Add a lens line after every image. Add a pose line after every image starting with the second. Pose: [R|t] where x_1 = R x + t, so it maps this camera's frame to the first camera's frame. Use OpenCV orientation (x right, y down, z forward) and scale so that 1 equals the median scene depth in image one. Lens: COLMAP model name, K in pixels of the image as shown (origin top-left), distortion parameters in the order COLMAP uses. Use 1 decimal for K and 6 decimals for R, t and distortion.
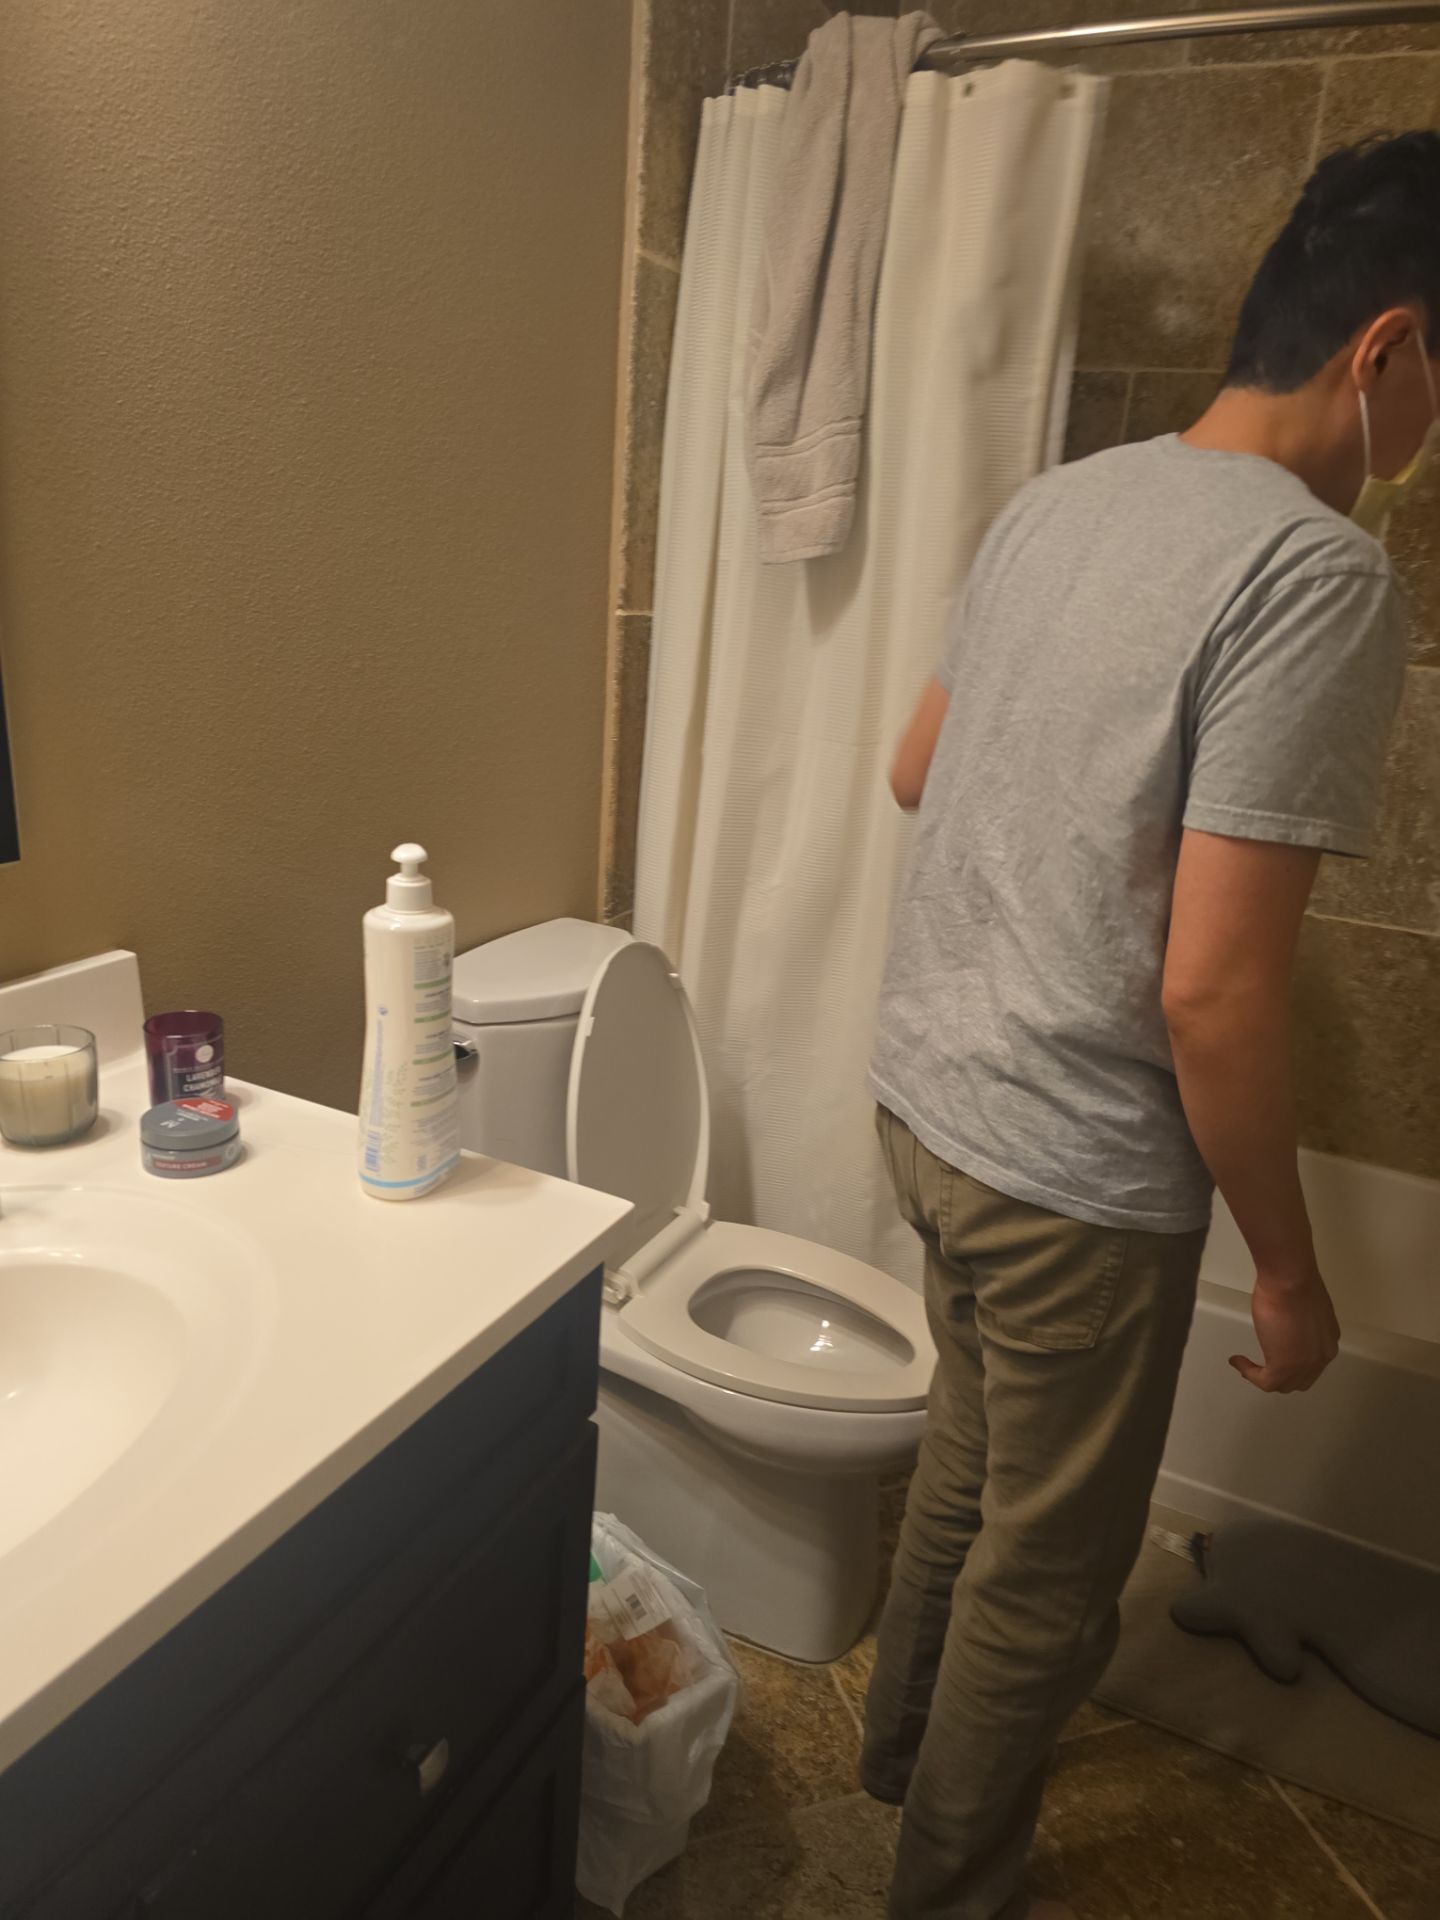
lens RADIAL K [[1289.2, 0, 725.1], [0, 1289.2, 958.9], [0, 0, 1]] dist [0.035380, -0.026875]
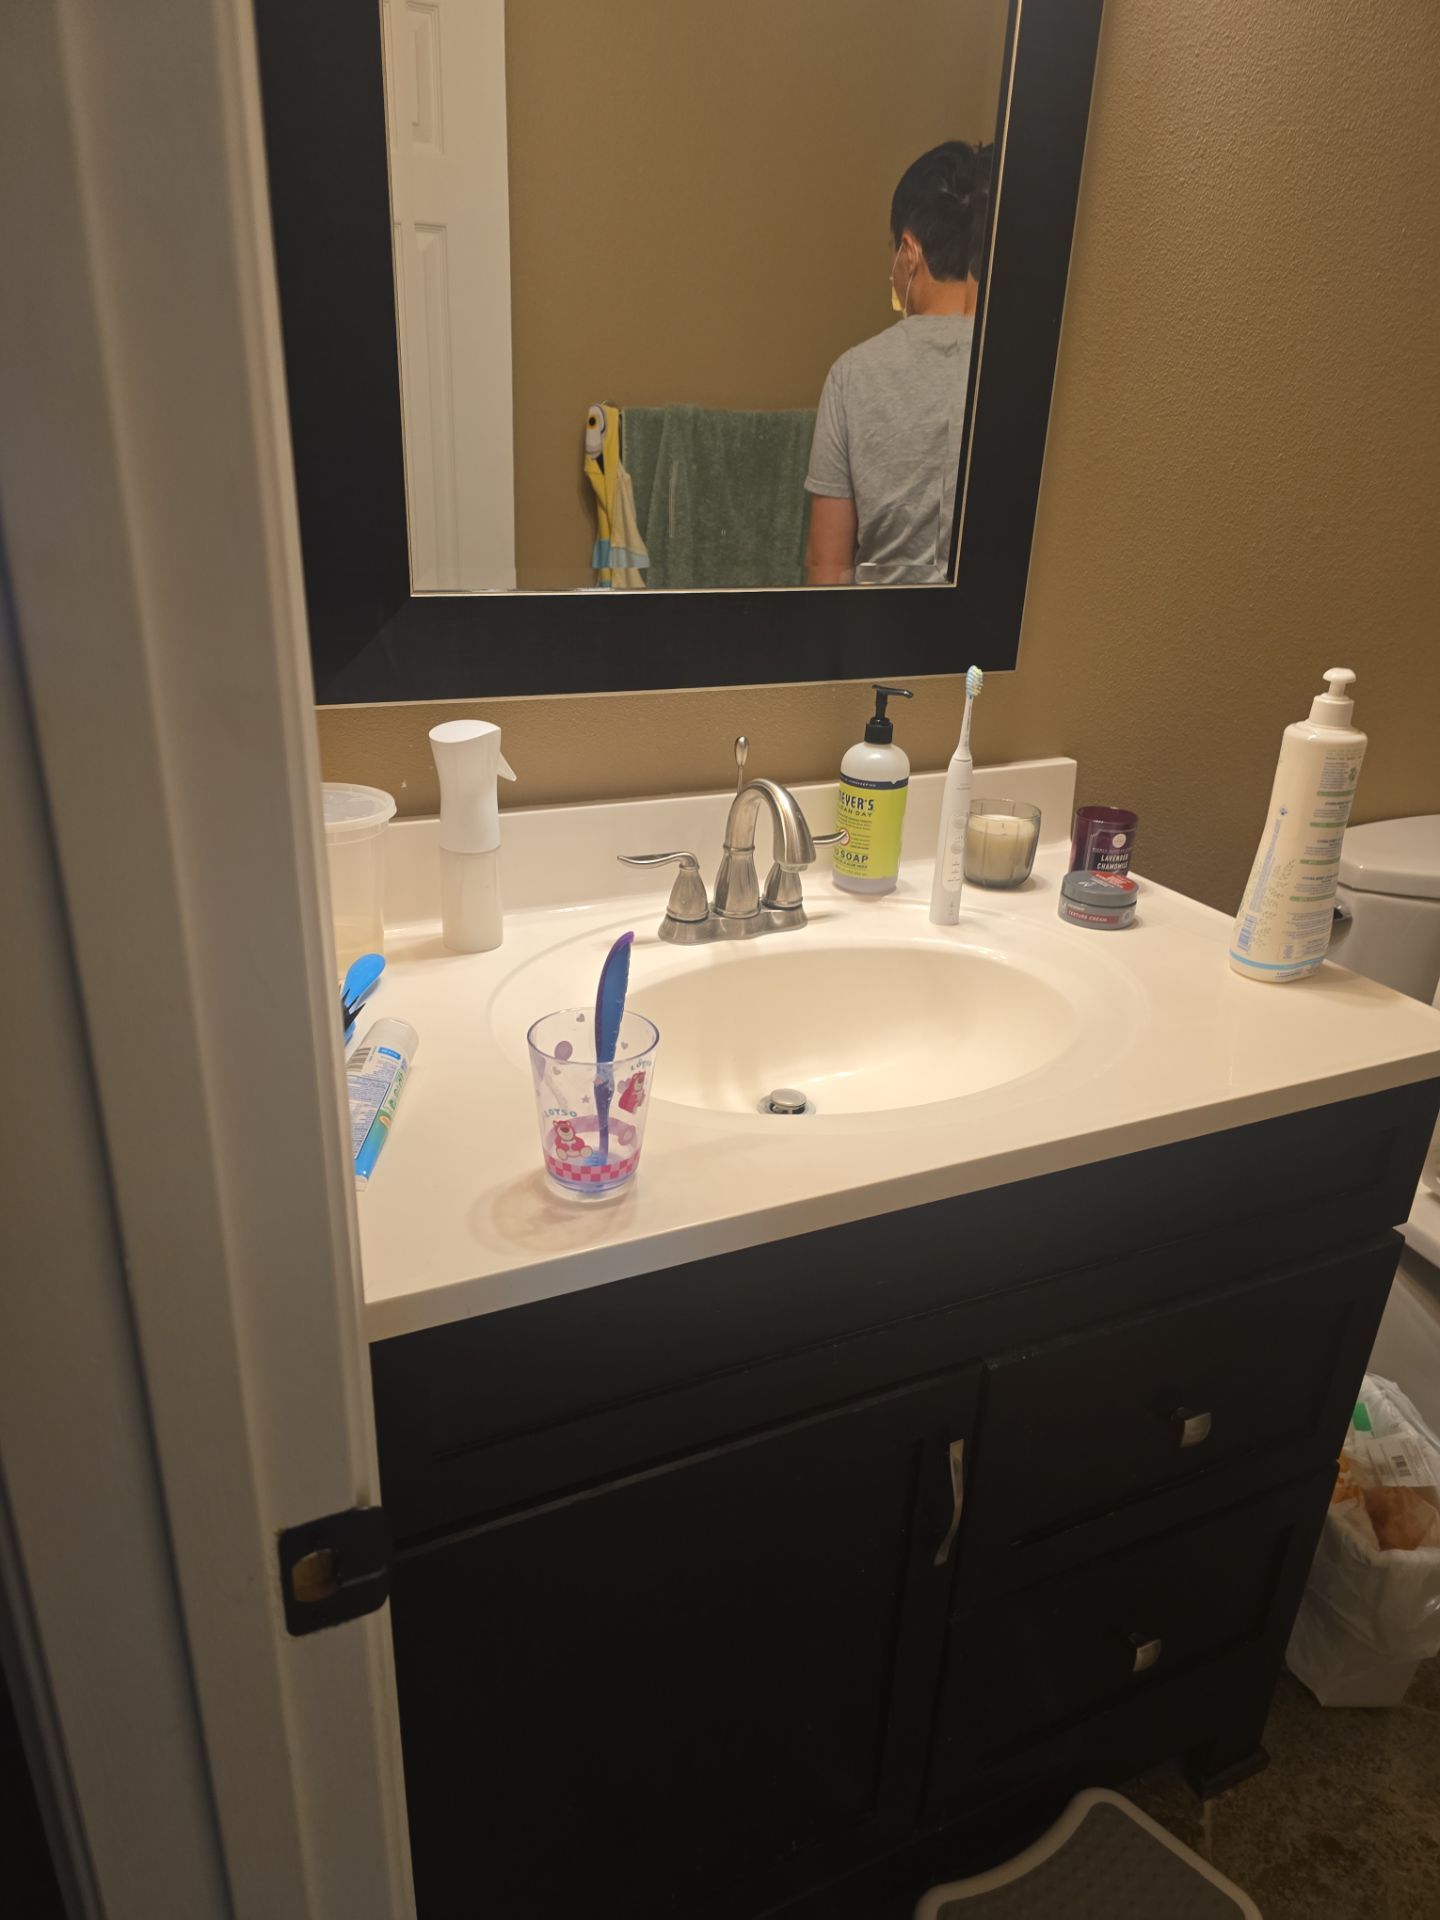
lens RADIAL K [[1289.2, 0, 718.2], [0, 1289.2, 965.6], [0, 0, 1]] dist [0.035380, -0.026875]
pose [[0.783411, 0.203248, -0.587331, 0.043115], [-0.173185, 0.978975, 0.107775, 0.124196], [0.596887, 0.017285, 0.802139, -0.204996]]
